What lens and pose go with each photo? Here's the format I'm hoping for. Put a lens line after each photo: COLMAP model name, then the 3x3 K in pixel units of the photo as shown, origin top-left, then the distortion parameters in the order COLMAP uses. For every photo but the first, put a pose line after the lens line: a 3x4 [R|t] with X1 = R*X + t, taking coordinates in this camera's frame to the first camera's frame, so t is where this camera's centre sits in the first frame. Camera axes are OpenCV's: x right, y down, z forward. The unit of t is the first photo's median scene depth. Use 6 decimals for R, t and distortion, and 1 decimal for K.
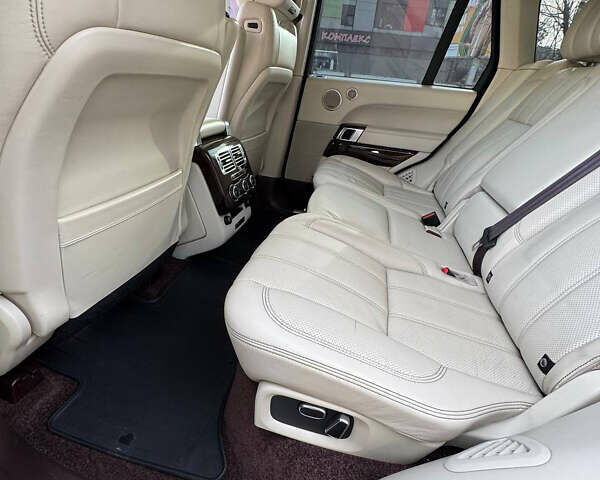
lens RADIAL K [[315.6, 0, 299.6], [0, 315.6, 238.4], [0, 0, 1]] dist [0.000928, -0.001860]
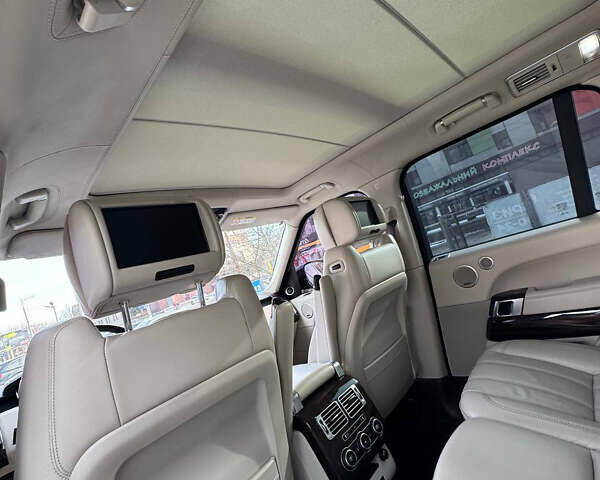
lens RADIAL K [[315.6, 0, 302.4], [0, 315.6, 241.3], [0, 0, 1]] dist [0.000928, -0.001860]
pose [[0.776155, -0.403510, -0.484523, 0.294045], [0.128805, 0.853683, -0.504614, -0.200933], [0.617246, 0.329250, 0.714564, 0.115498]]
